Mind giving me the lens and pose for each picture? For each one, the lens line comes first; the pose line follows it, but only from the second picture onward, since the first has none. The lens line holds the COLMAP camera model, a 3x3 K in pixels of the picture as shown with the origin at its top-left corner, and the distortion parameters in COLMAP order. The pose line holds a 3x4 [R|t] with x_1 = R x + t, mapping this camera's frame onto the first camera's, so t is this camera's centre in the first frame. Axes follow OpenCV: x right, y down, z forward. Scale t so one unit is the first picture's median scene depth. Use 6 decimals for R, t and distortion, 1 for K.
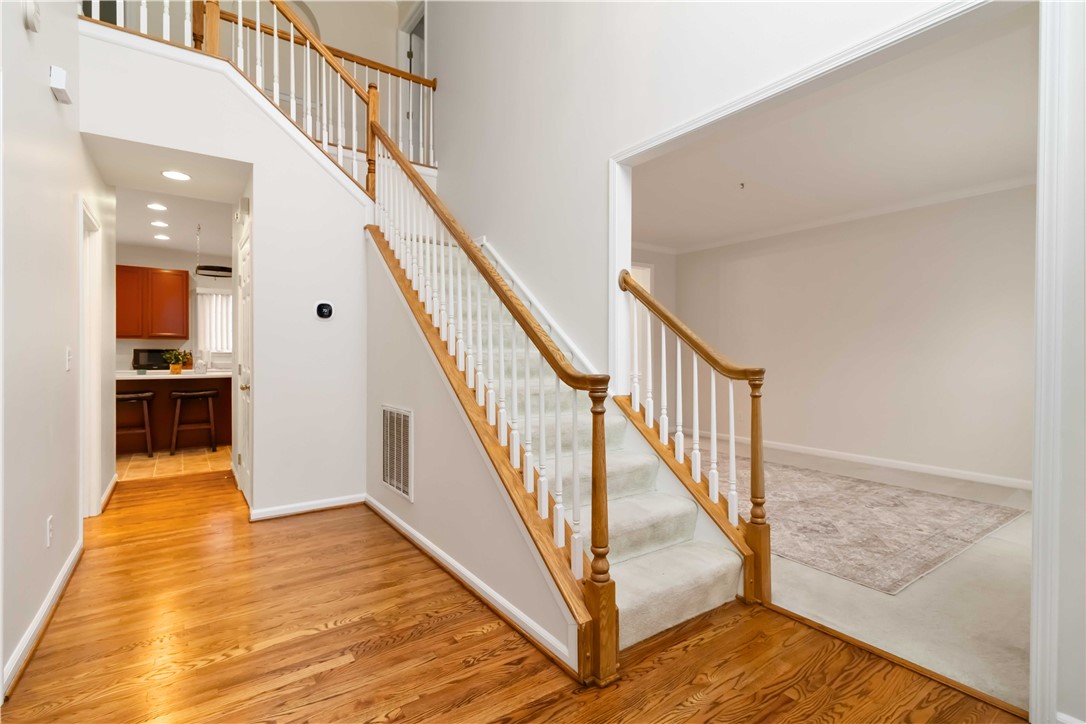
lens RADIAL K [[508.0, 0, 538.4], [0, 508.0, 347.7], [0, 0, 1]] dist [0.004899, 0.000805]
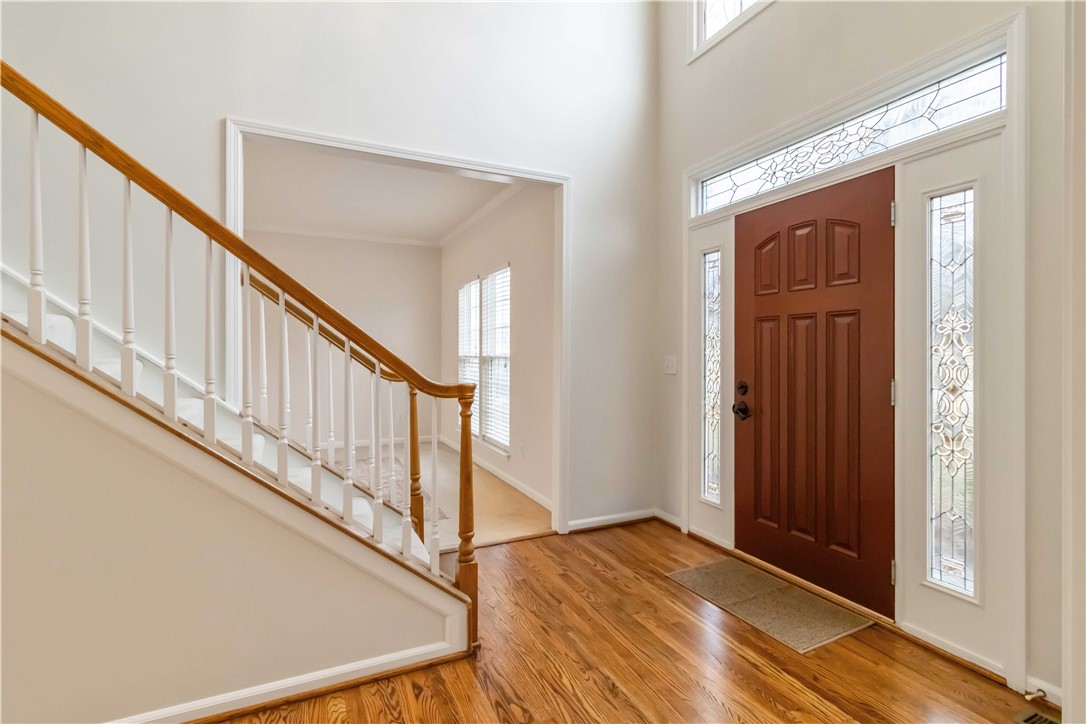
lens RADIAL K [[508.0, 0, 538.4], [0, 508.0, 347.7], [0, 0, 1]] dist [0.004899, 0.000805]
pose [[0.173483, 0.002471, 0.984834, -0.951085], [-0.010441, 0.999945, -0.000670, -0.026397], [-0.984782, -0.010167, 0.173499, 0.620971]]
